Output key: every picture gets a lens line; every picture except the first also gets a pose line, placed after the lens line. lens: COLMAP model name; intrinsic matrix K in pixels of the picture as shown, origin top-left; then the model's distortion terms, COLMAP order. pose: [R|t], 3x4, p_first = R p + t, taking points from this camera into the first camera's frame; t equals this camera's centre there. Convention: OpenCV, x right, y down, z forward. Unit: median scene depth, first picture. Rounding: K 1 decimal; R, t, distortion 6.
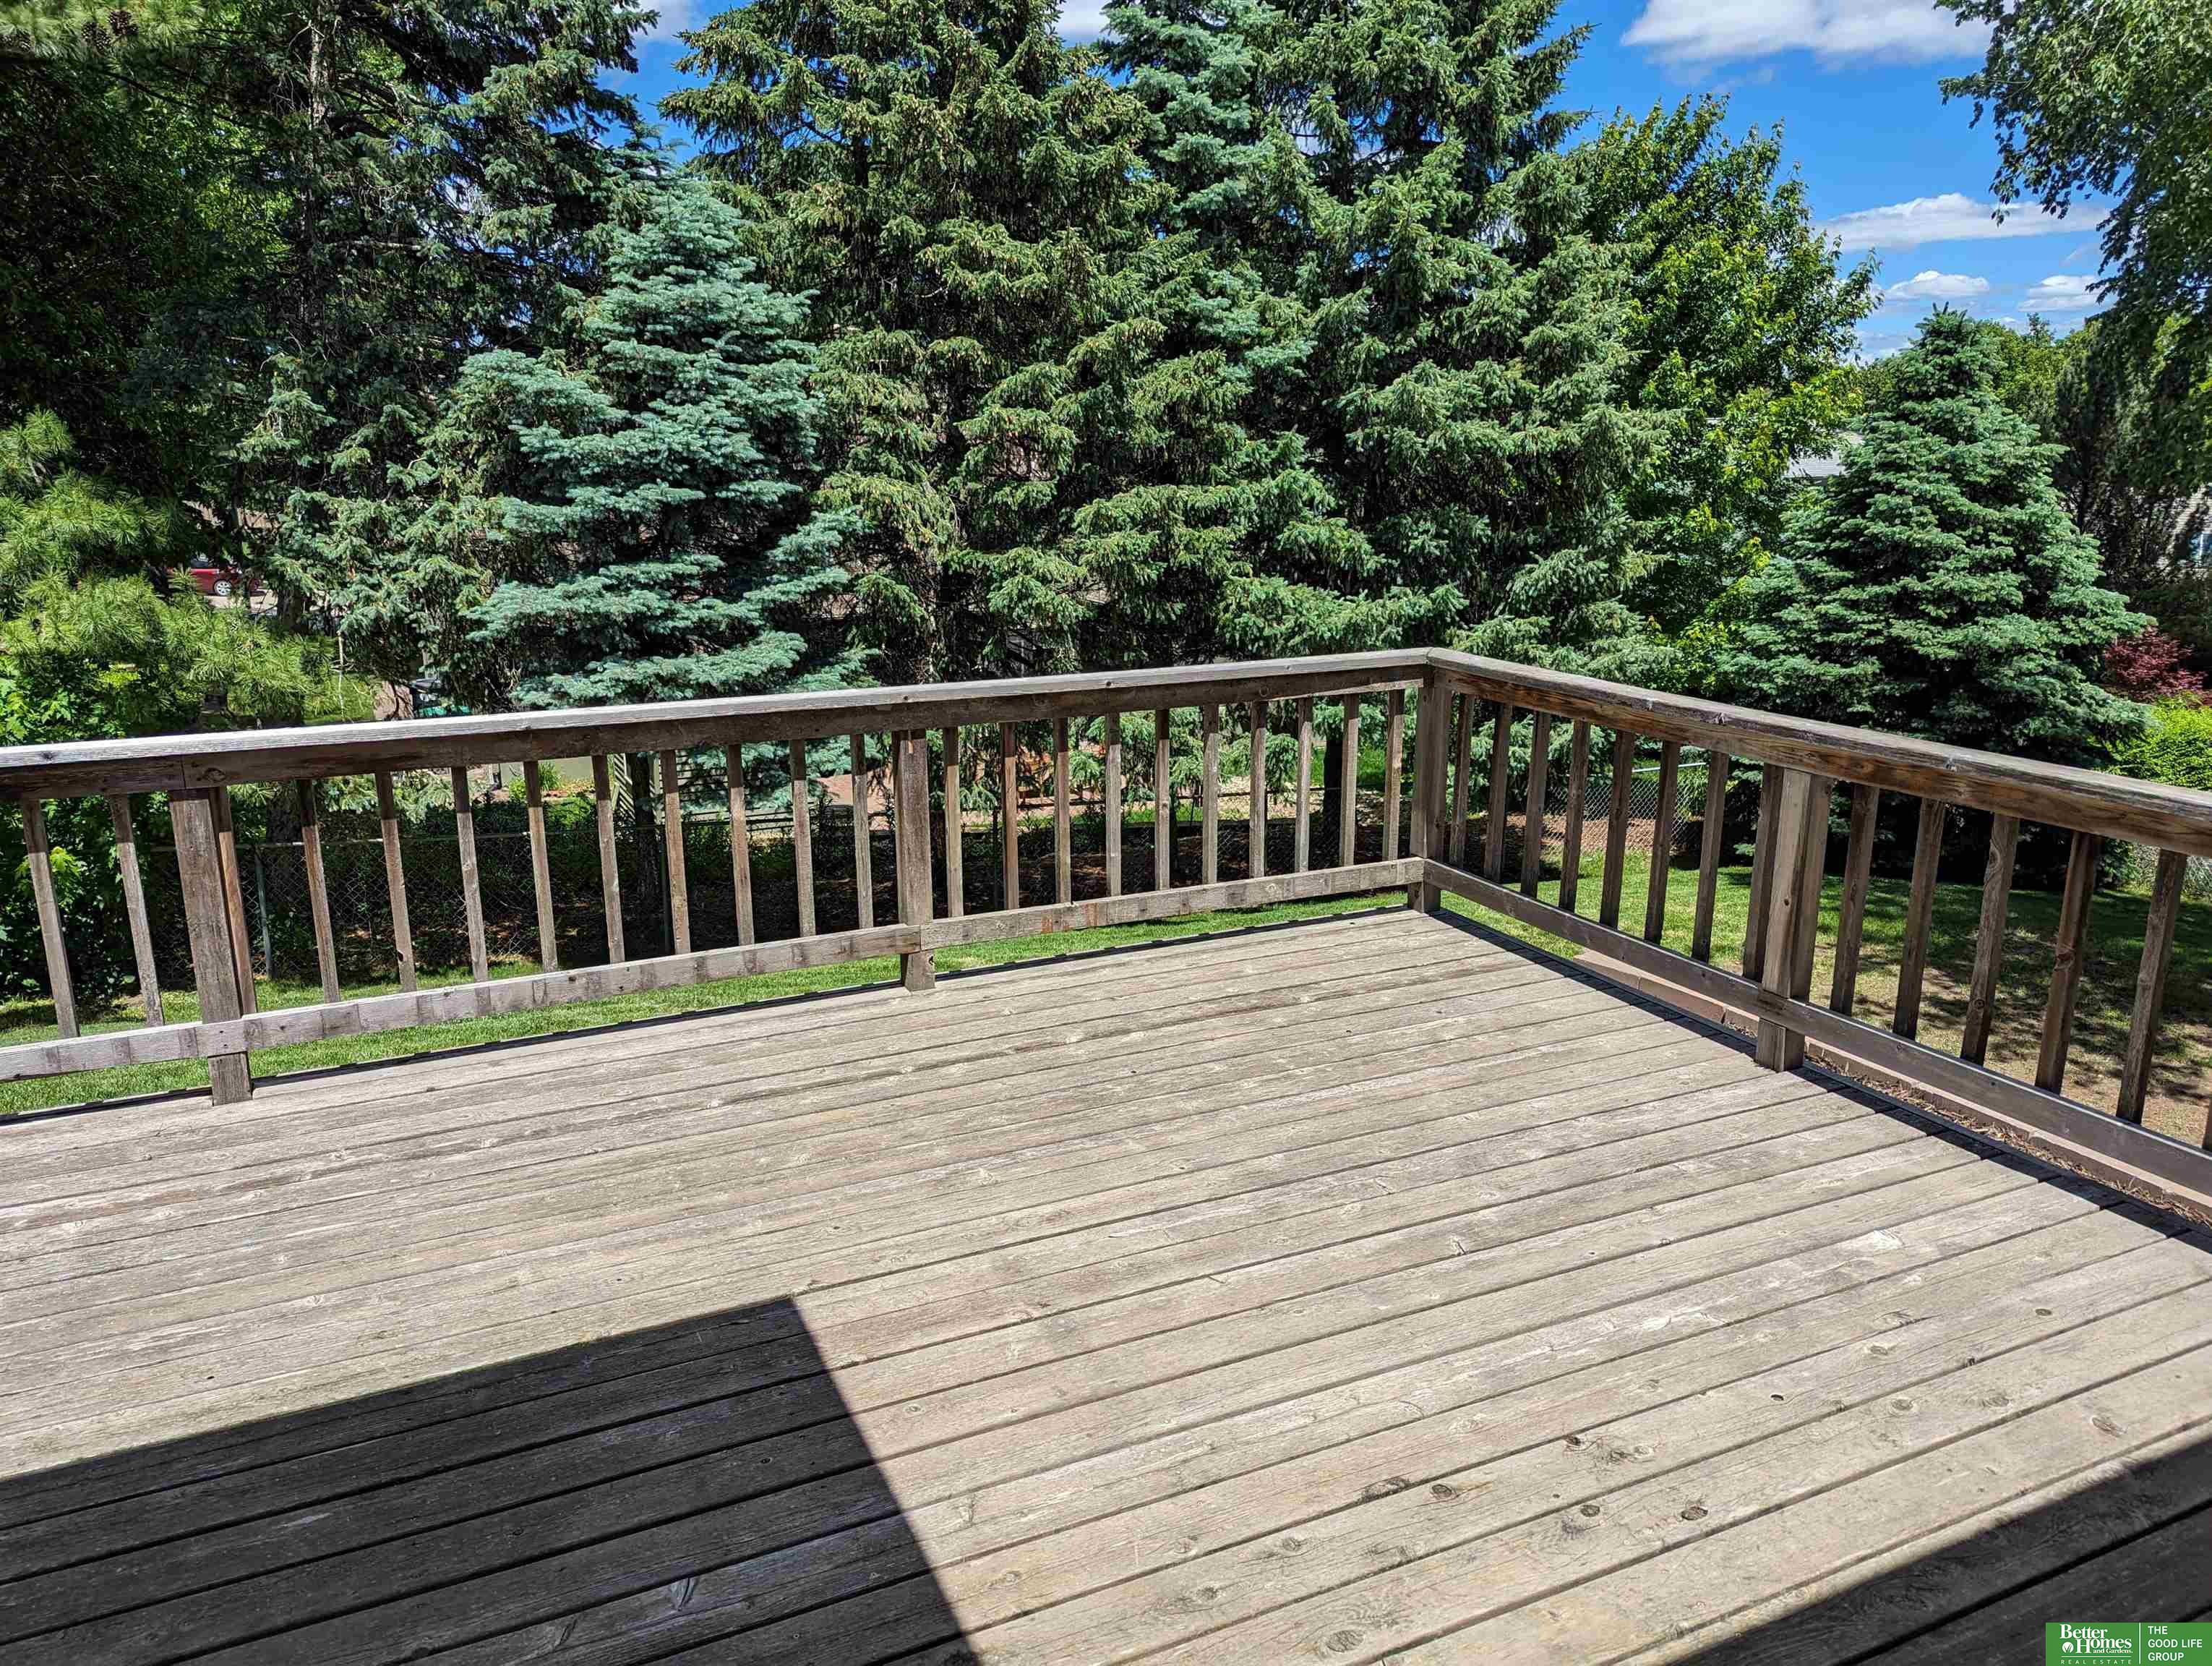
lens RADIAL K [[1566.0, 0, 1098.5], [0, 1566.0, 832.4], [0, 0, 1]] dist [0.054020, -0.042527]
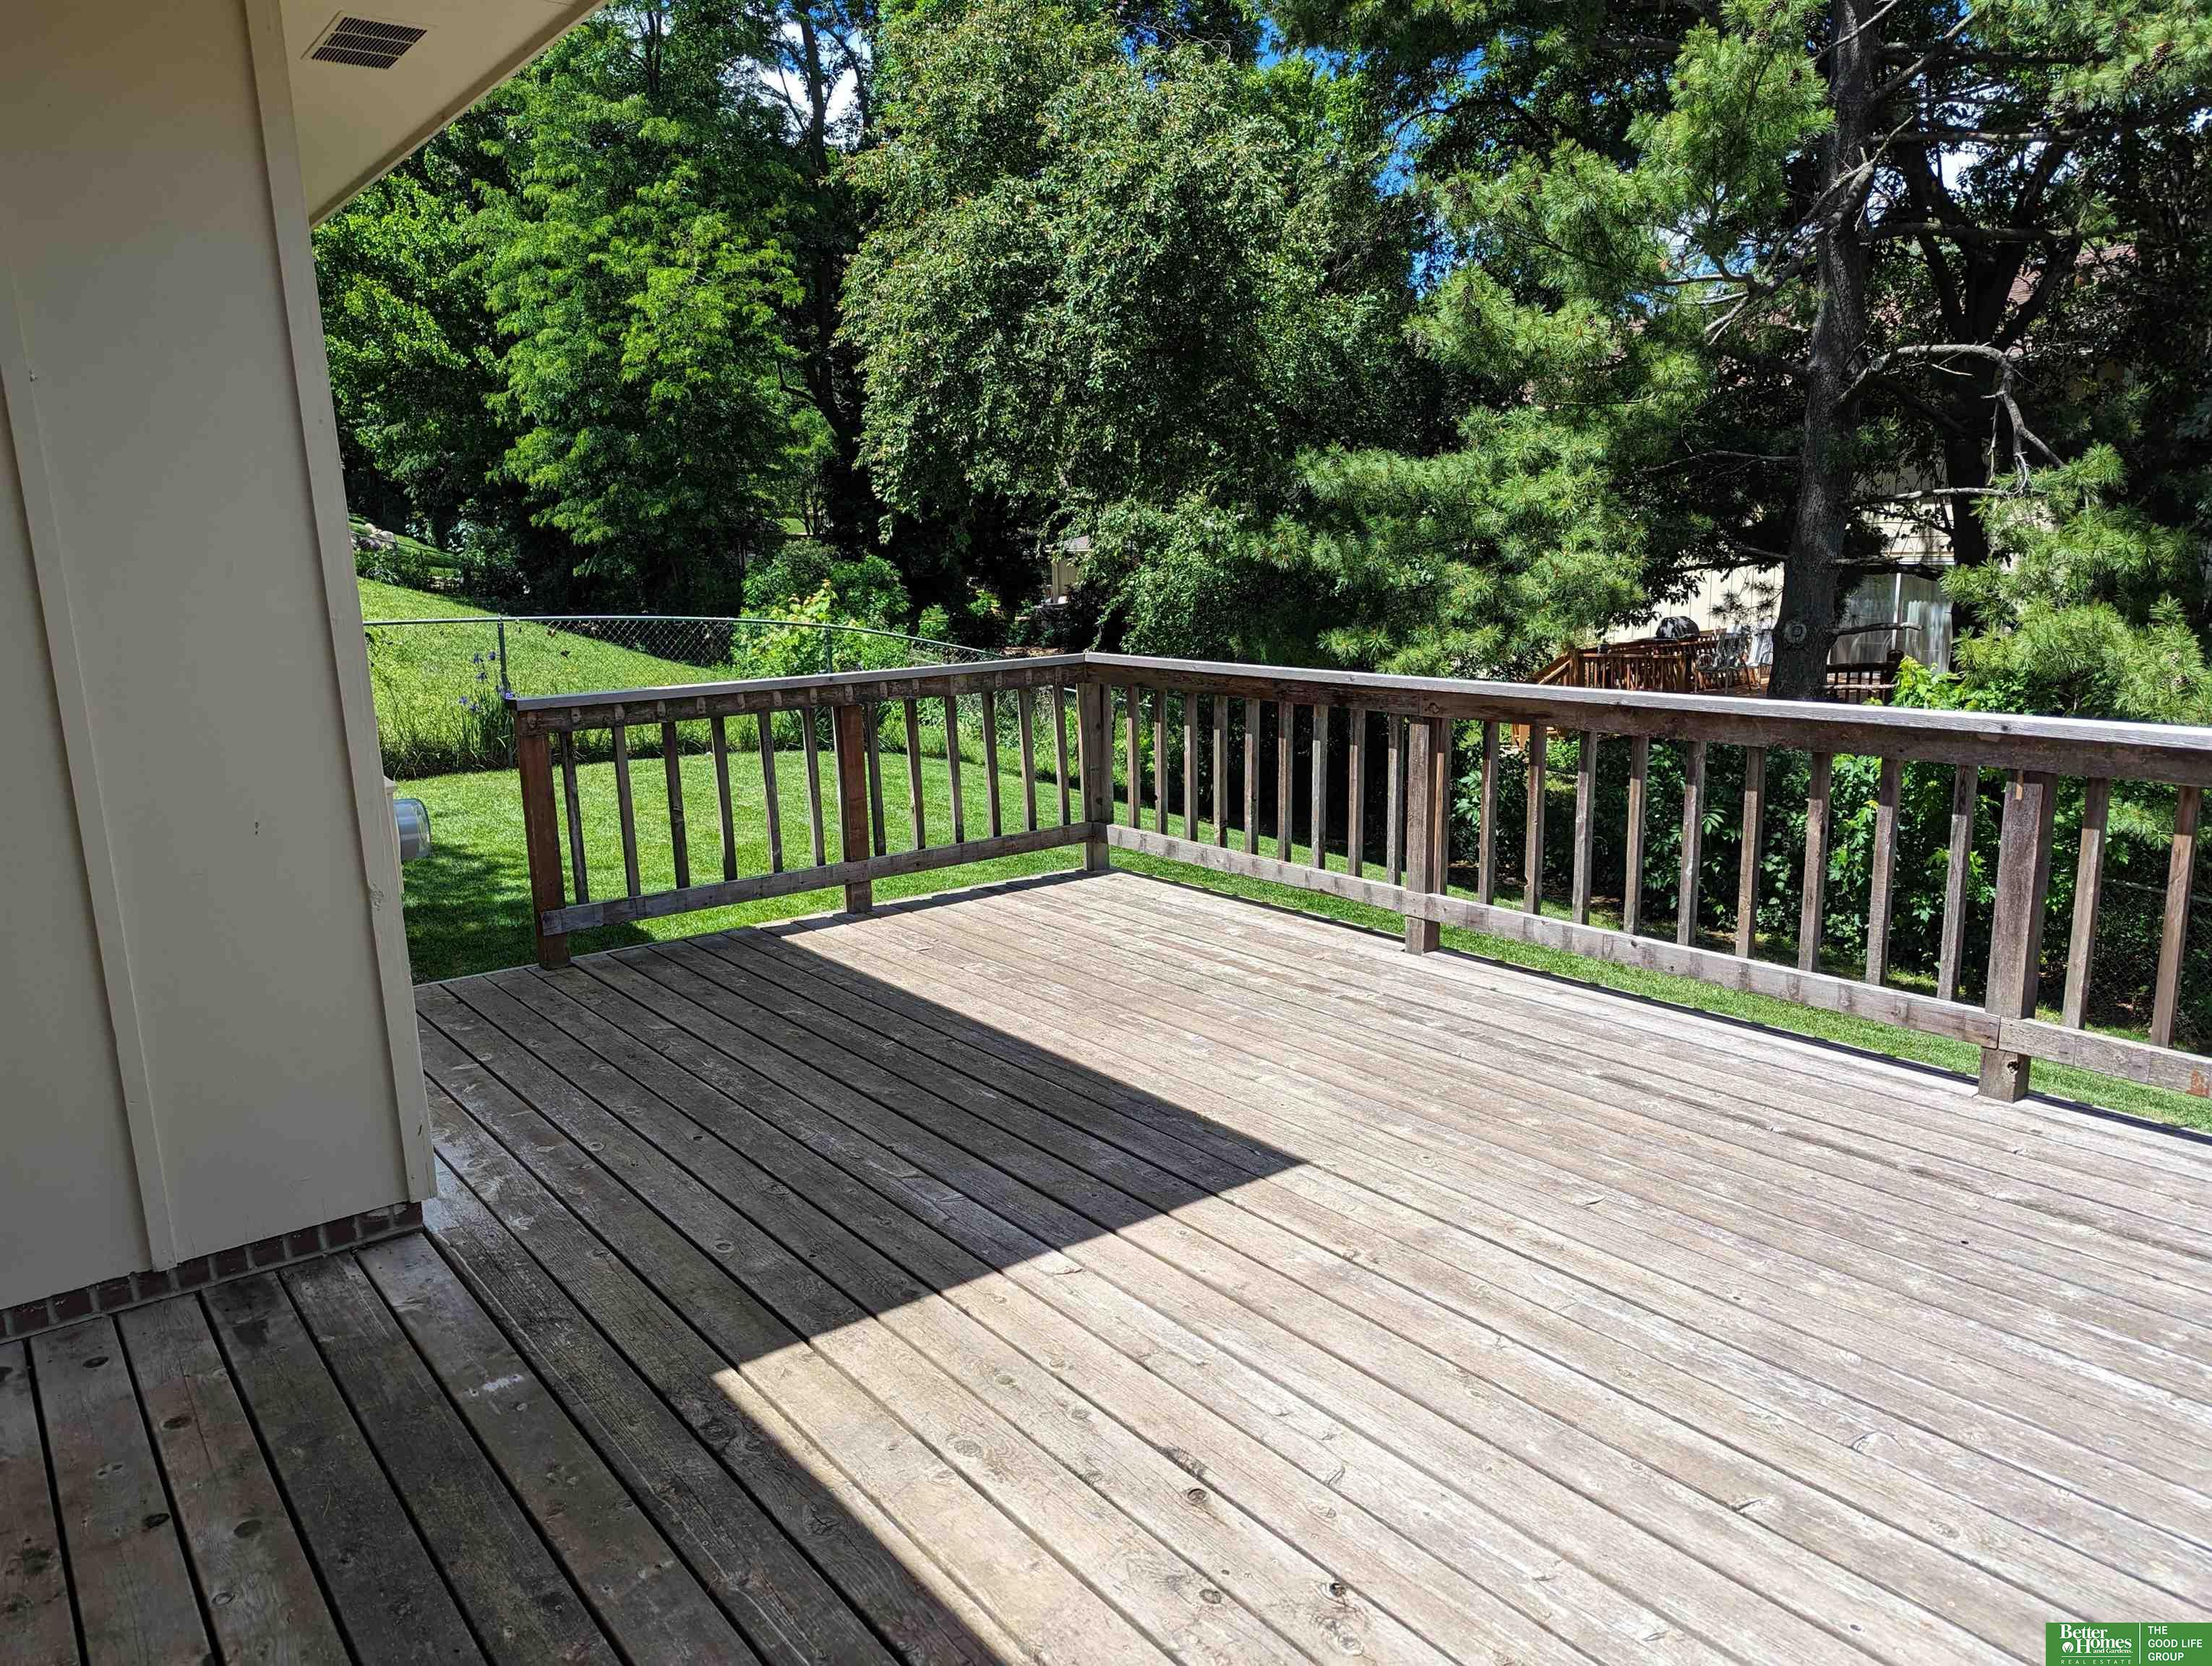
lens RADIAL K [[1566.0, 0, 1105.5], [0, 1566.0, 839.1], [0, 0, 1]] dist [0.054020, -0.042527]
pose [[0.209703, 0.184849, -0.960133, 0.722806], [-0.211162, 0.967356, 0.140120, -0.061014], [0.954691, 0.173360, 0.241891, 0.447155]]
